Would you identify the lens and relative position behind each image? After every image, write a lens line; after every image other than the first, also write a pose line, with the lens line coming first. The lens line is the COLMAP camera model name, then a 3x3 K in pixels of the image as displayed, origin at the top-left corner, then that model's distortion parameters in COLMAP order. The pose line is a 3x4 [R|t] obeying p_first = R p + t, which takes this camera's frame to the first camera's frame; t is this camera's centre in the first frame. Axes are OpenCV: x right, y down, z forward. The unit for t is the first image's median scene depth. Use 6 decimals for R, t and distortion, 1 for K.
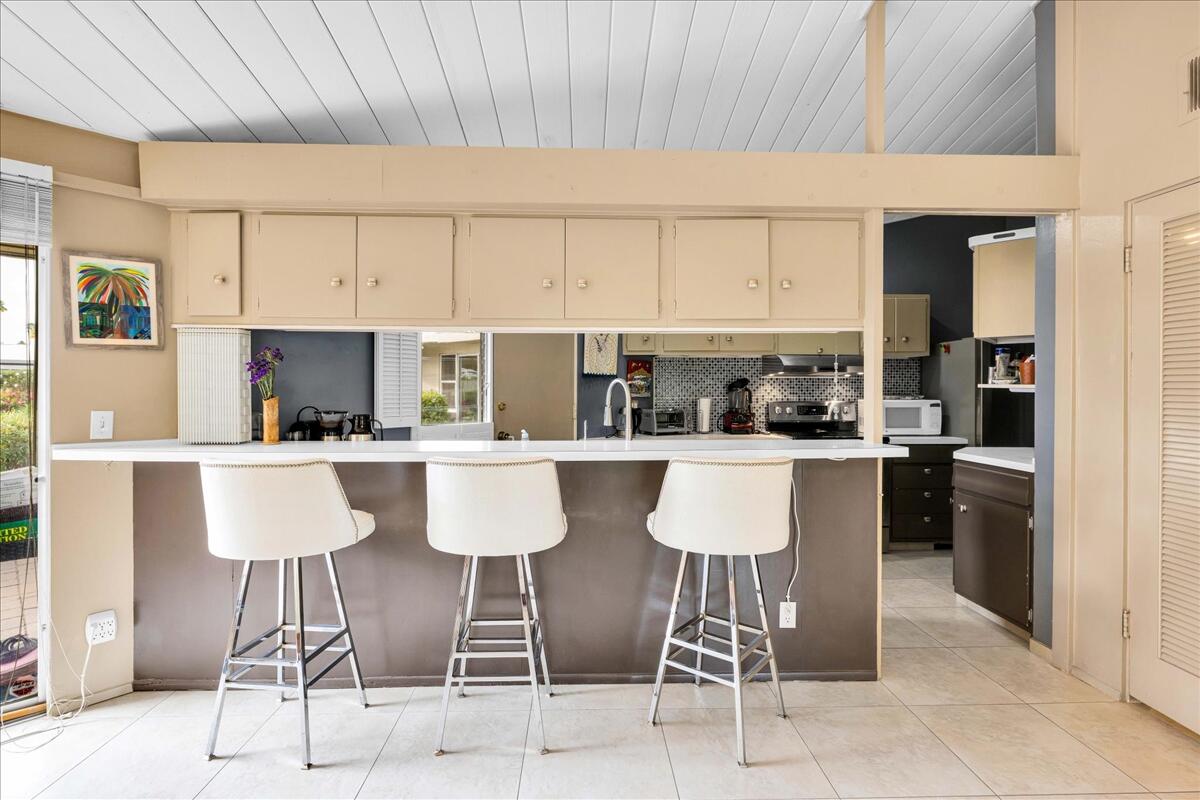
lens RADIAL K [[583.5, 0, 599.2], [0, 583.5, 390.0], [0, 0, 1]] dist [-0.002491, -0.000060]
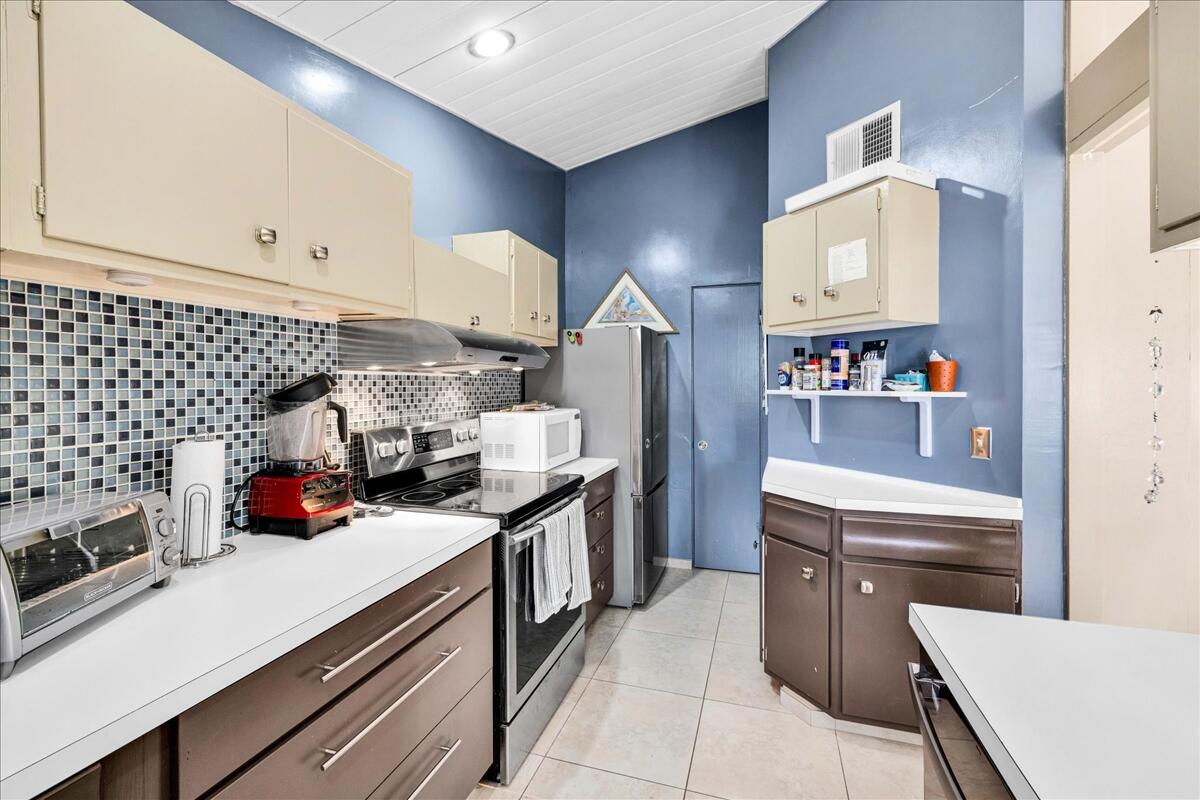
lens RADIAL K [[505.3, 0, 597.2], [0, 505.3, 395.7], [0, 0, 1]] dist [0.001681, -0.000117]
pose [[0.341219, -0.026167, 0.939620, 0.019505], [0.008688, 0.999658, 0.024684, -0.026439], [-0.939944, -0.000259, 0.341329, 1.473202]]
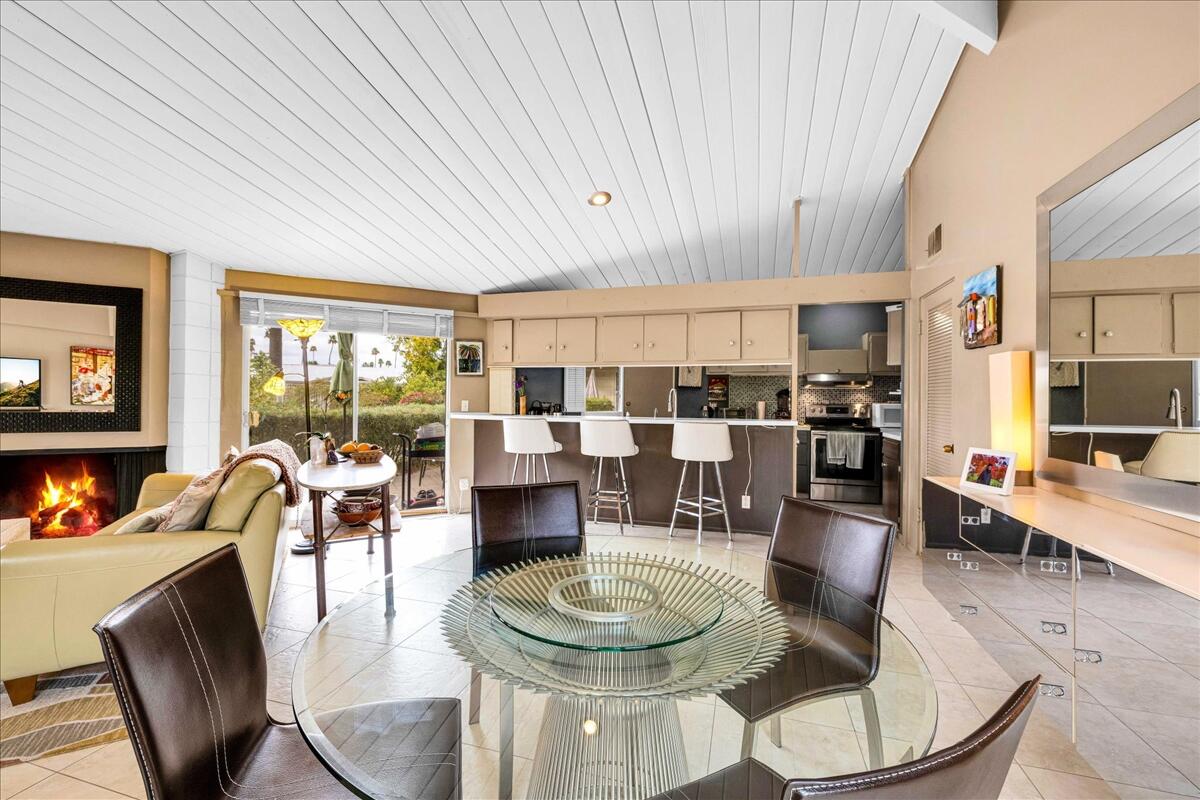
lens RADIAL K [[505.3, 0, 597.2], [0, 505.3, 395.7], [0, 0, 1]] dist [0.001681, -0.000117]
pose [[0.948561, 0.006202, -0.316532, 0.391575], [-0.008722, 0.999941, -0.006545, 0.022774], [0.316473, 0.008969, 0.948559, -0.891795]]
